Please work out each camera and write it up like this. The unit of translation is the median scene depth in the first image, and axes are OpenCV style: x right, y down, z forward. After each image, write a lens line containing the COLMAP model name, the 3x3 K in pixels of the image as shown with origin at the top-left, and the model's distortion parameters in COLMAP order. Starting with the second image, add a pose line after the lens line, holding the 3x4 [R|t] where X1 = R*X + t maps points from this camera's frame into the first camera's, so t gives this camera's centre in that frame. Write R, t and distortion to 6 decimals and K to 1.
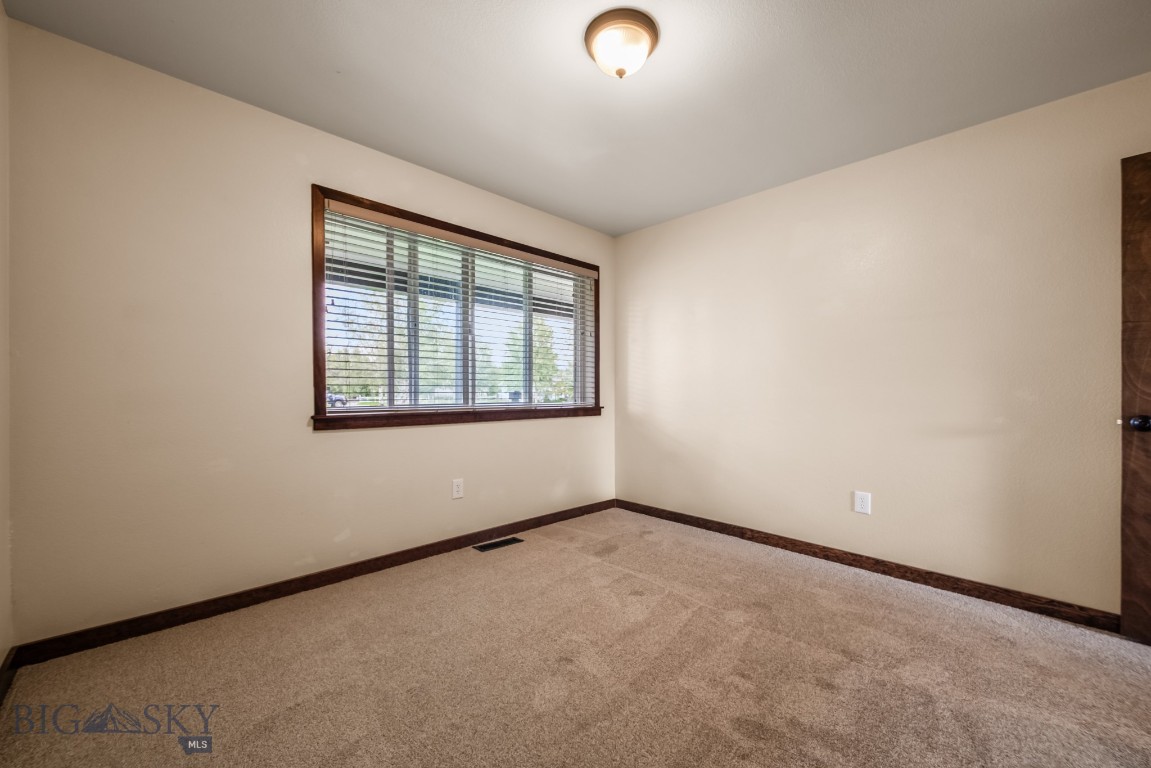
lens RADIAL K [[476.0, 0, 572.2], [0, 476.0, 372.7], [0, 0, 1]] dist [-0.001778, -0.000091]
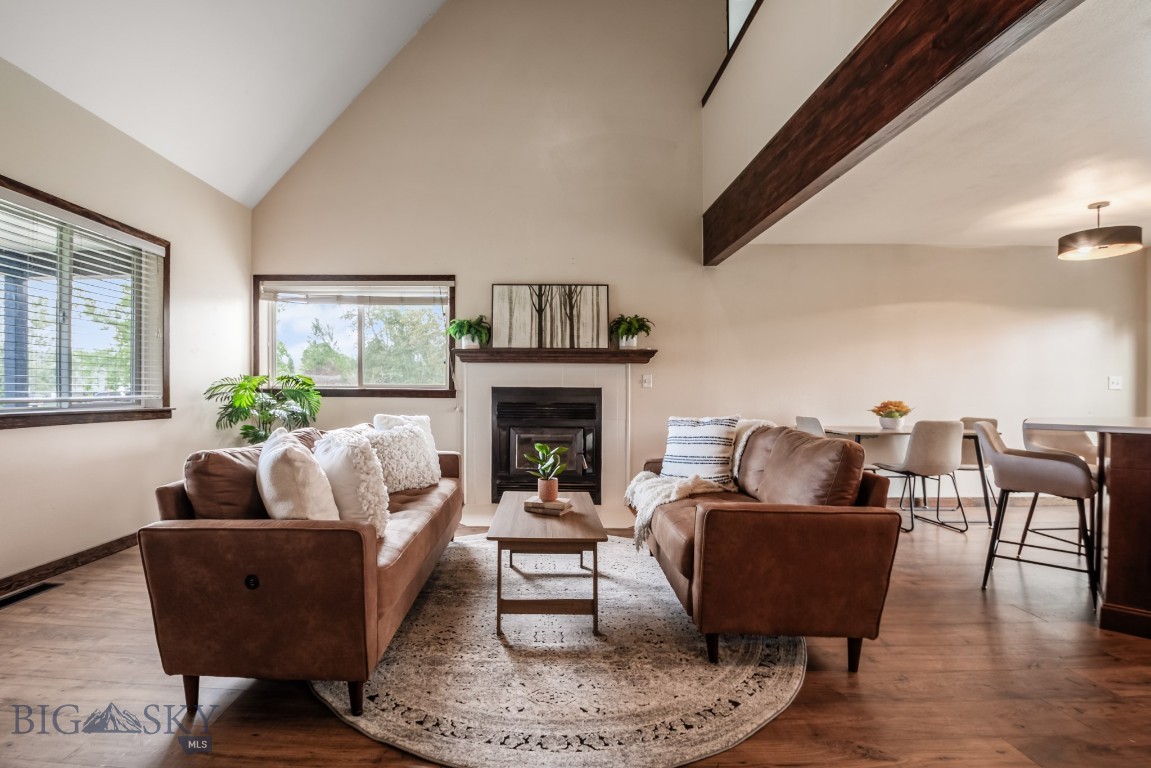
lens RADIAL K [[476.0, 0, 572.2], [0, 476.0, 372.7], [0, 0, 1]] dist [-0.001778, -0.000091]
pose [[0.668778, 0.006831, 0.743431, -0.231198], [-0.013872, 0.999898, 0.003292, -0.008758], [-0.743332, -0.012515, 0.668805, -0.240150]]
